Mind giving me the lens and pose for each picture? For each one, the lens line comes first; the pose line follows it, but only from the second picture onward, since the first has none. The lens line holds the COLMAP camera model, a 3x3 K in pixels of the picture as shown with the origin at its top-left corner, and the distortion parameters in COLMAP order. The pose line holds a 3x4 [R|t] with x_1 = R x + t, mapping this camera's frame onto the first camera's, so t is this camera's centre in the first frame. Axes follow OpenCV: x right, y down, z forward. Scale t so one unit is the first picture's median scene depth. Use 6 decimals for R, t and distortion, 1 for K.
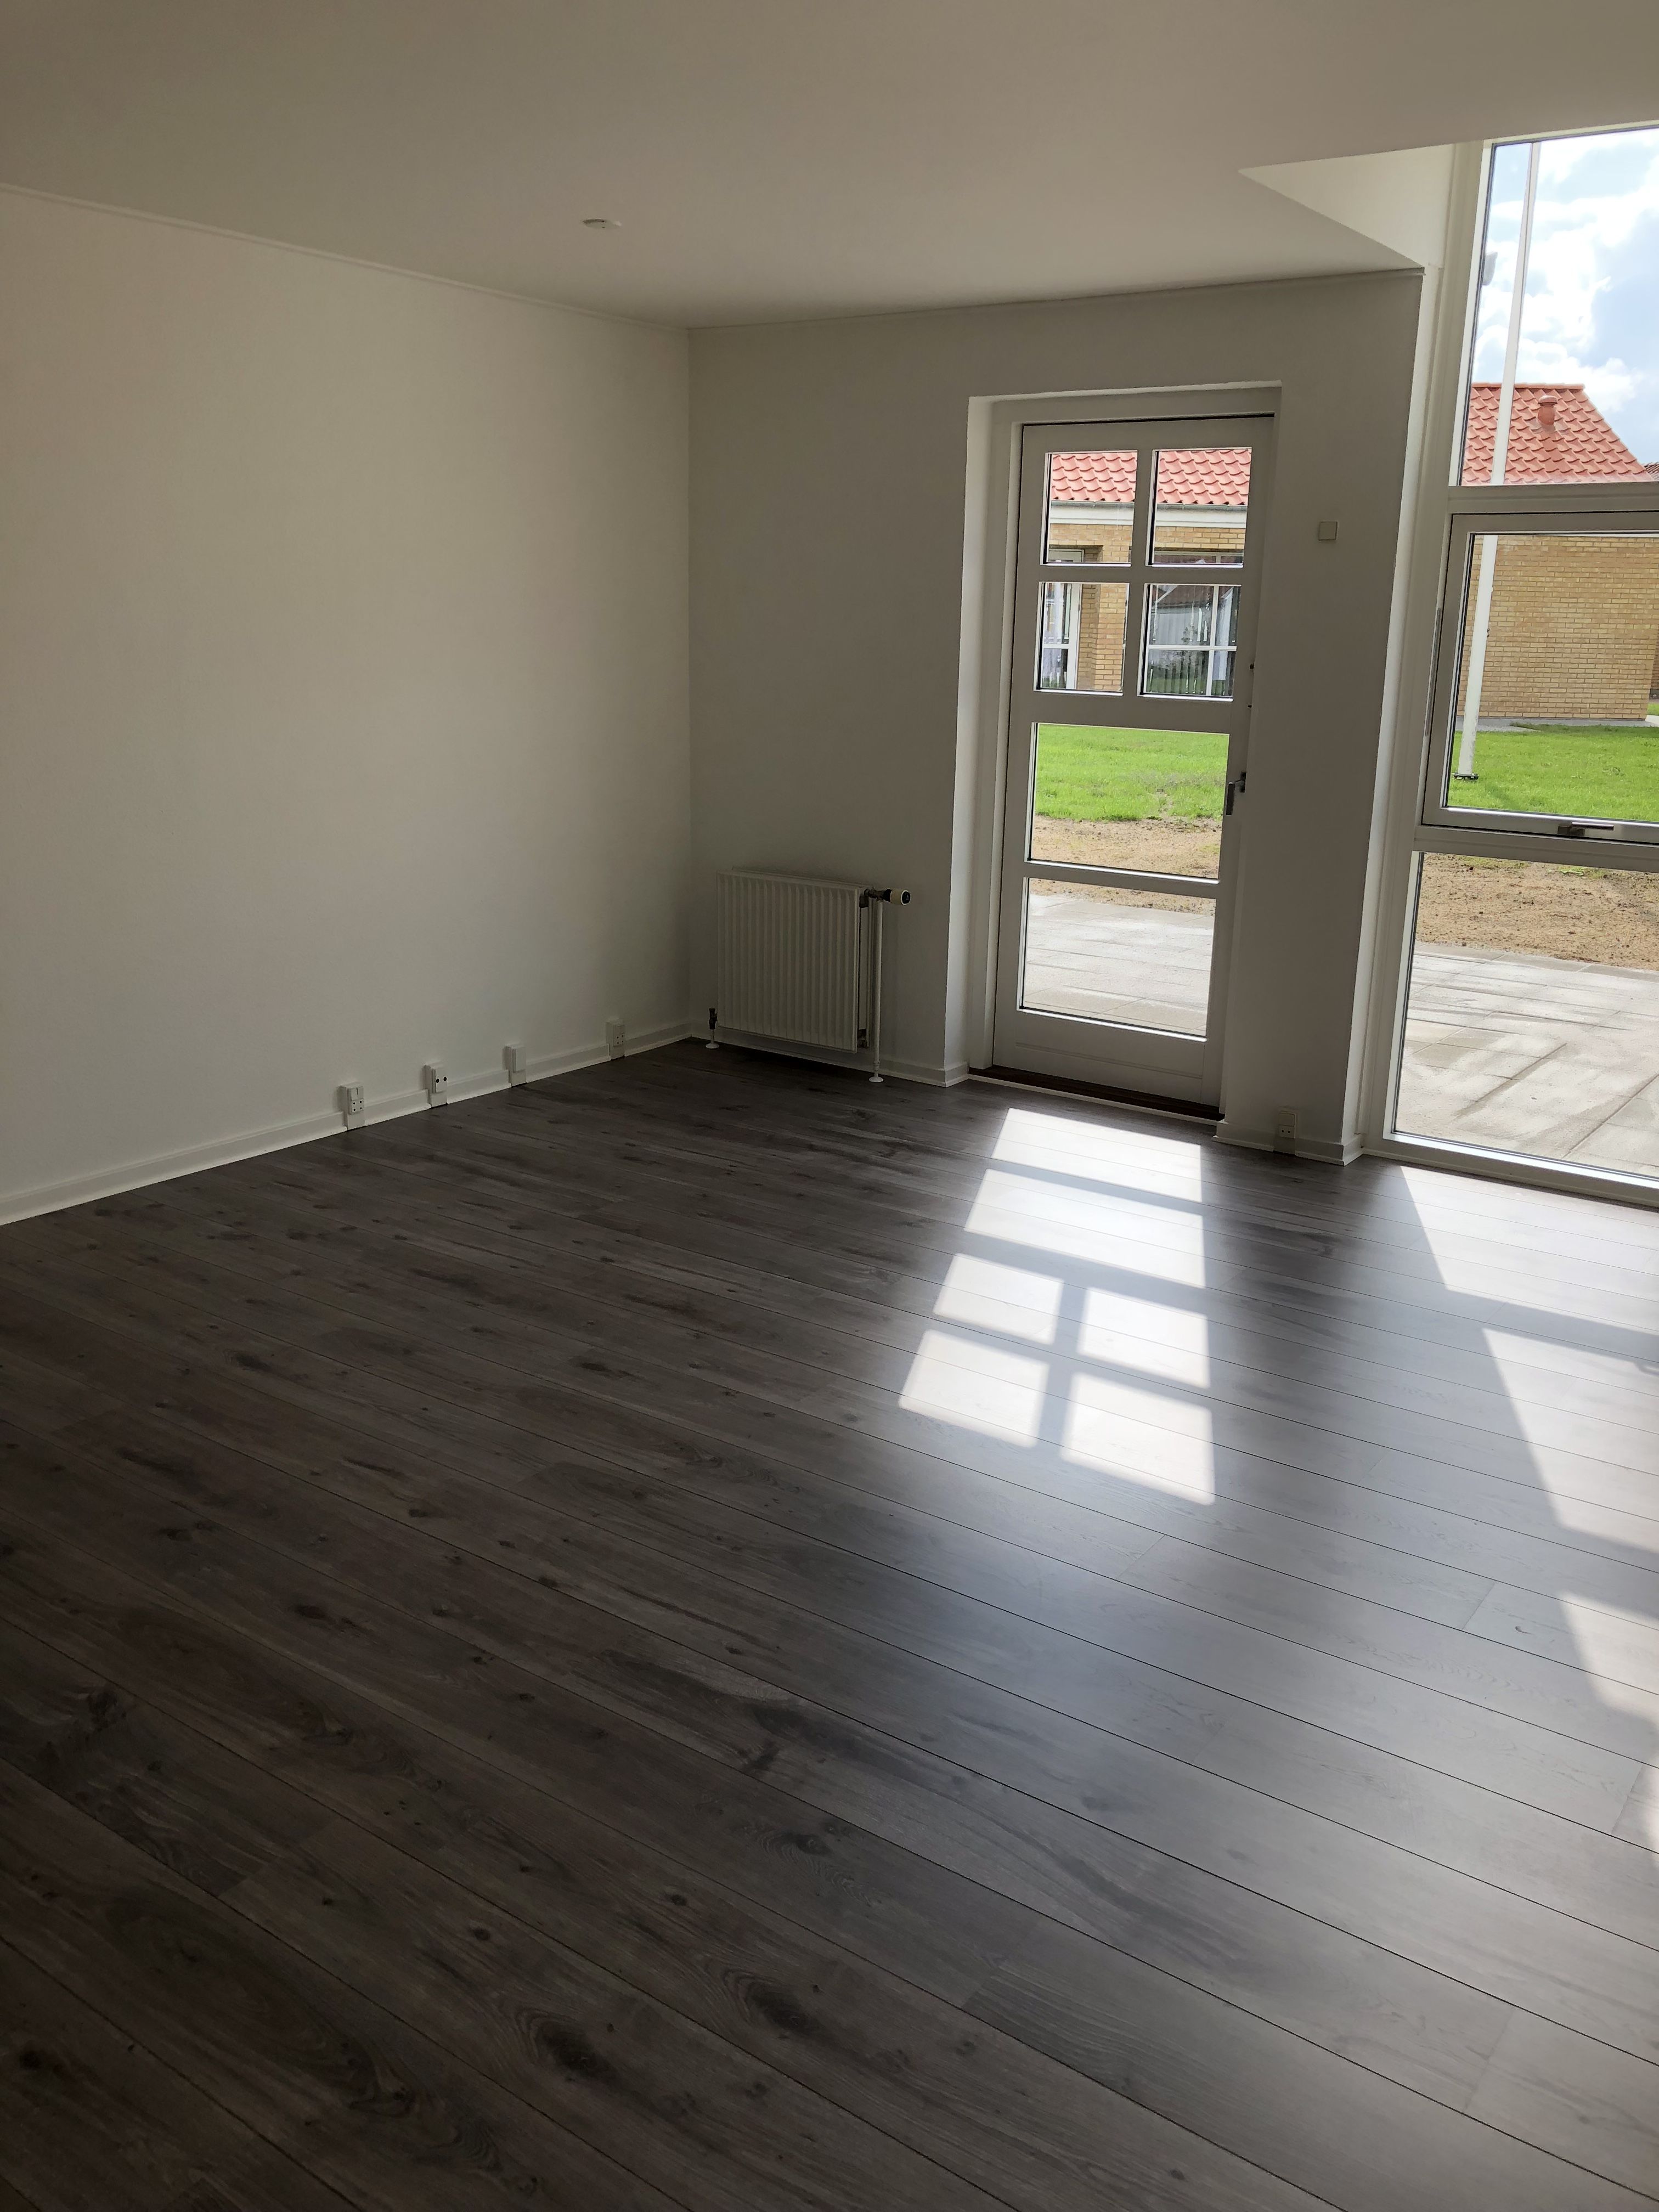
lens RADIAL K [[1806.1, 0, 832.7], [0, 1806.1, 1098.5], [0, 0, 1]] dist [0.011545, -0.011526]
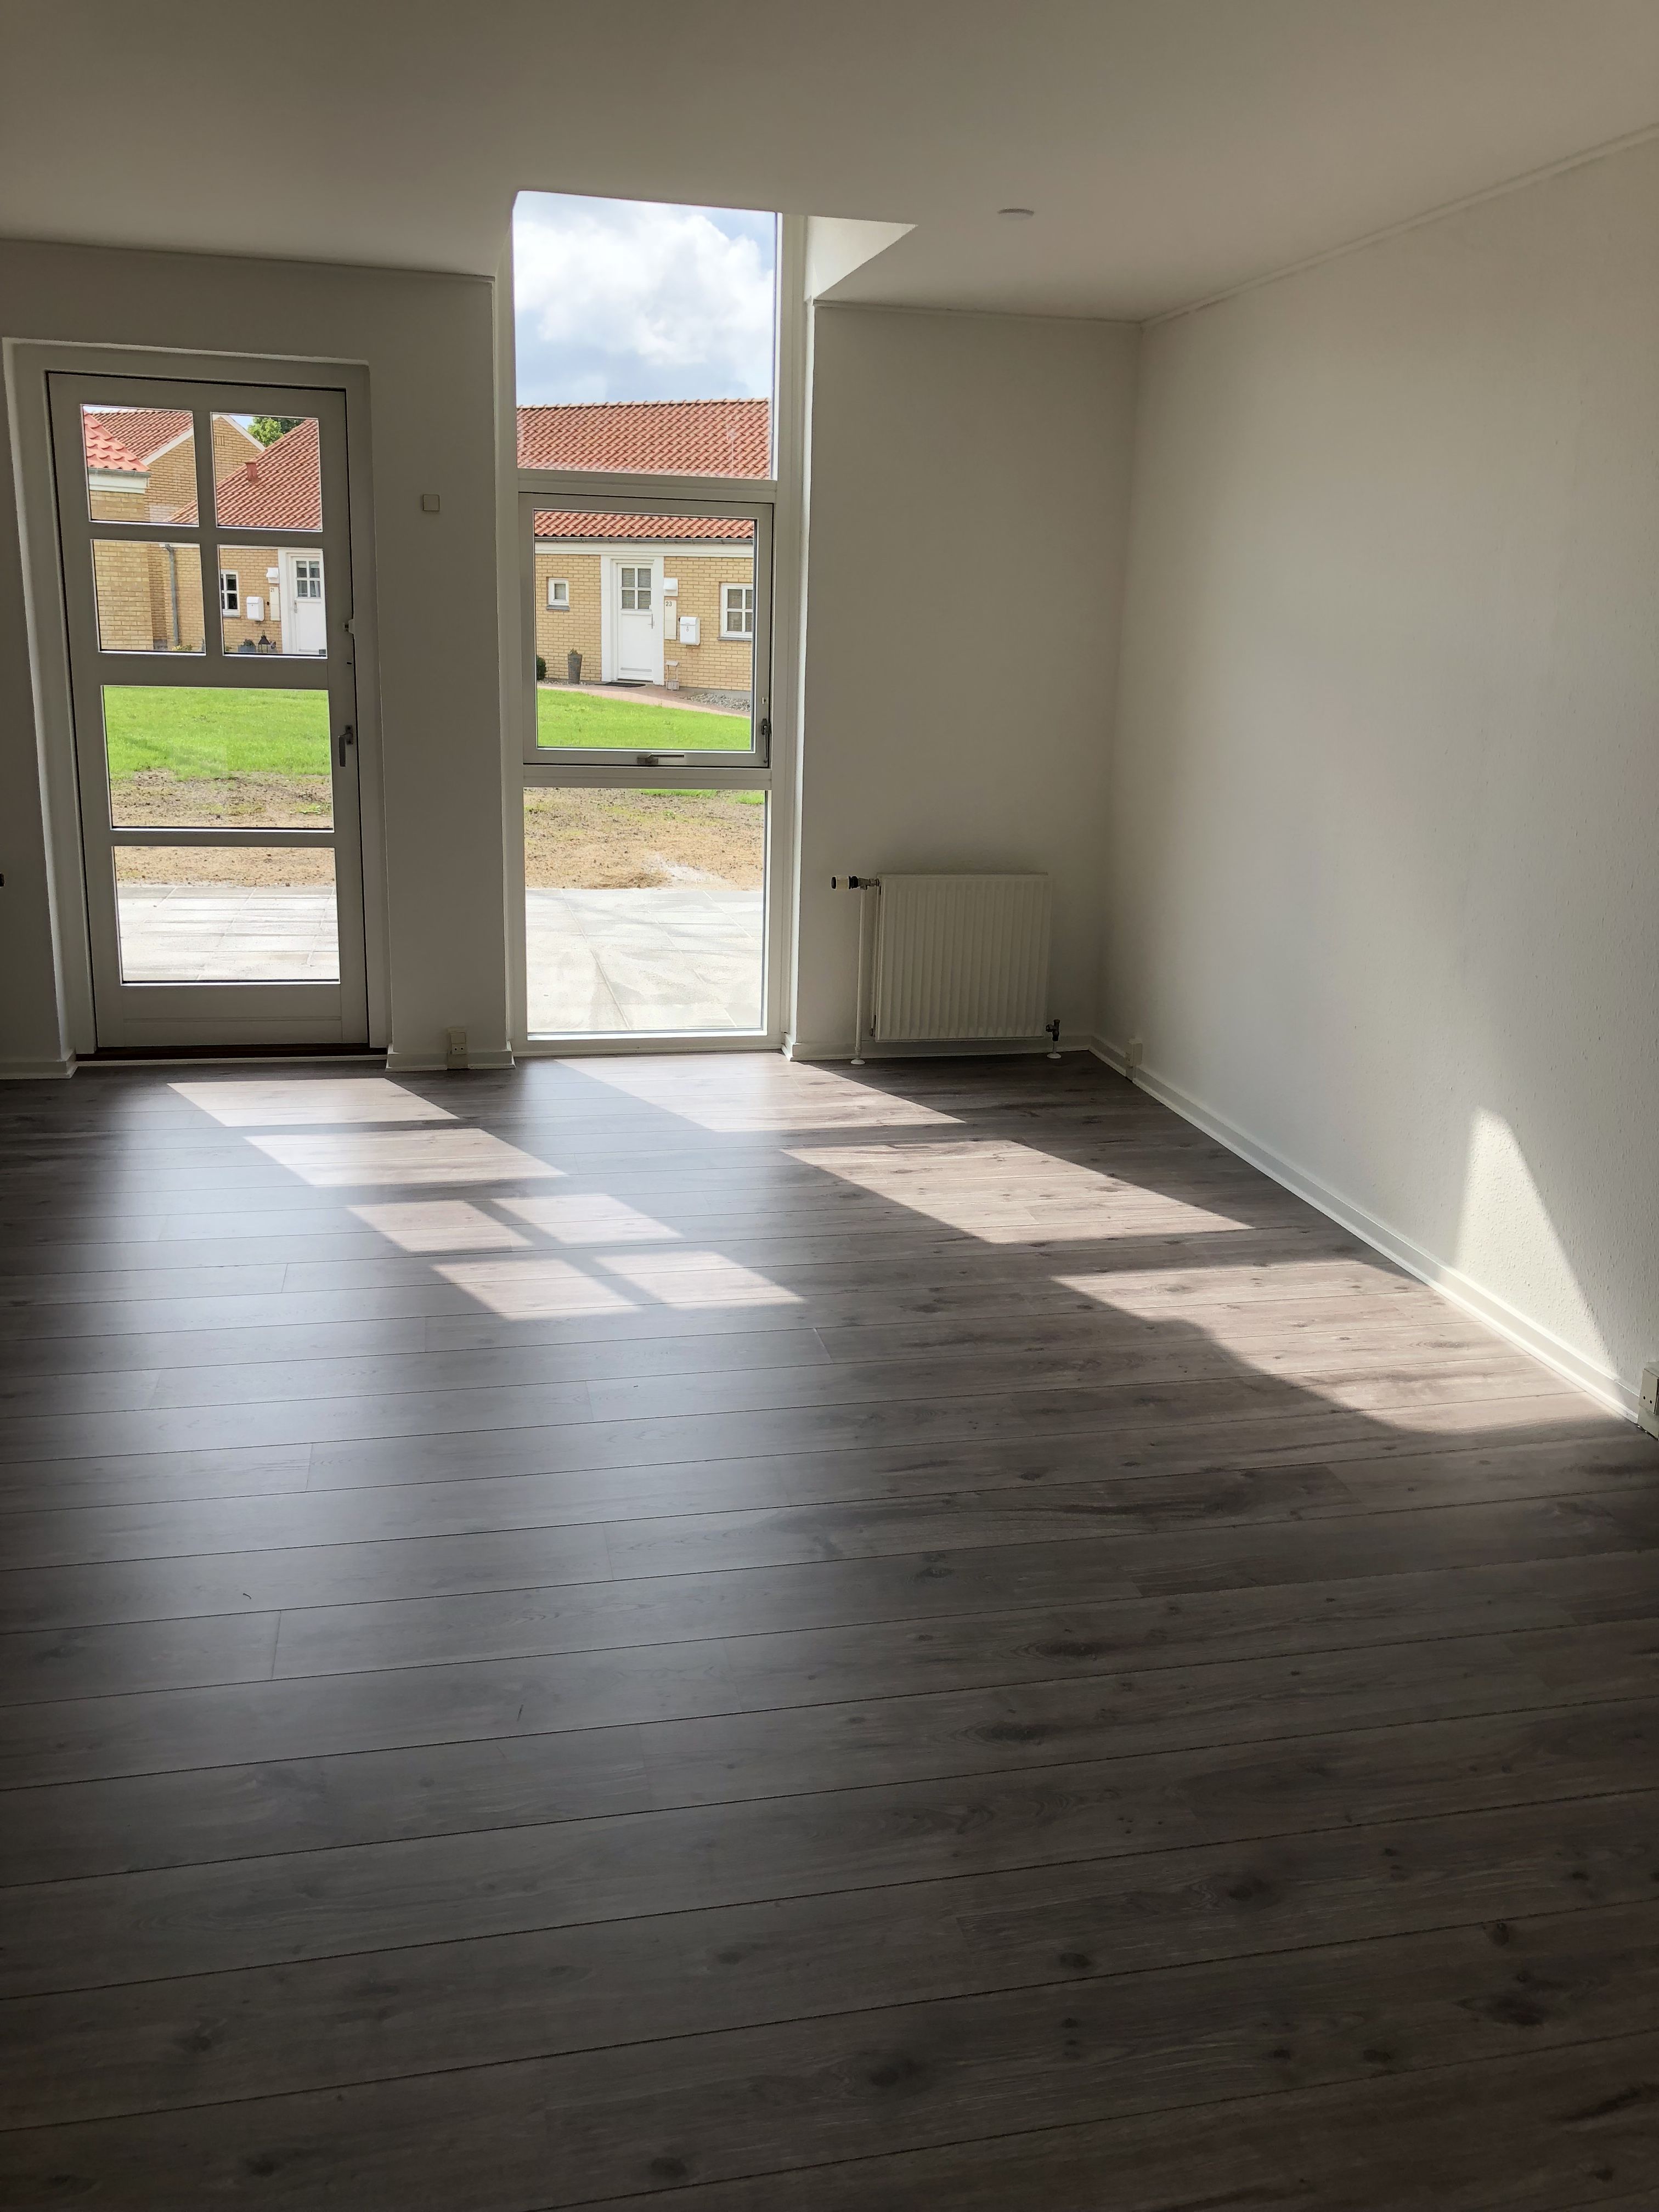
lens RADIAL K [[1806.1, 0, 836.8], [0, 1806.1, 1112.0], [0, 0, 1]] dist [0.011545, -0.011526]
pose [[0.663473, -0.201950, 0.720431, -0.396407], [0.177873, 0.977852, 0.110299, -0.024431], [-0.726750, 0.054965, 0.684700, 0.072748]]
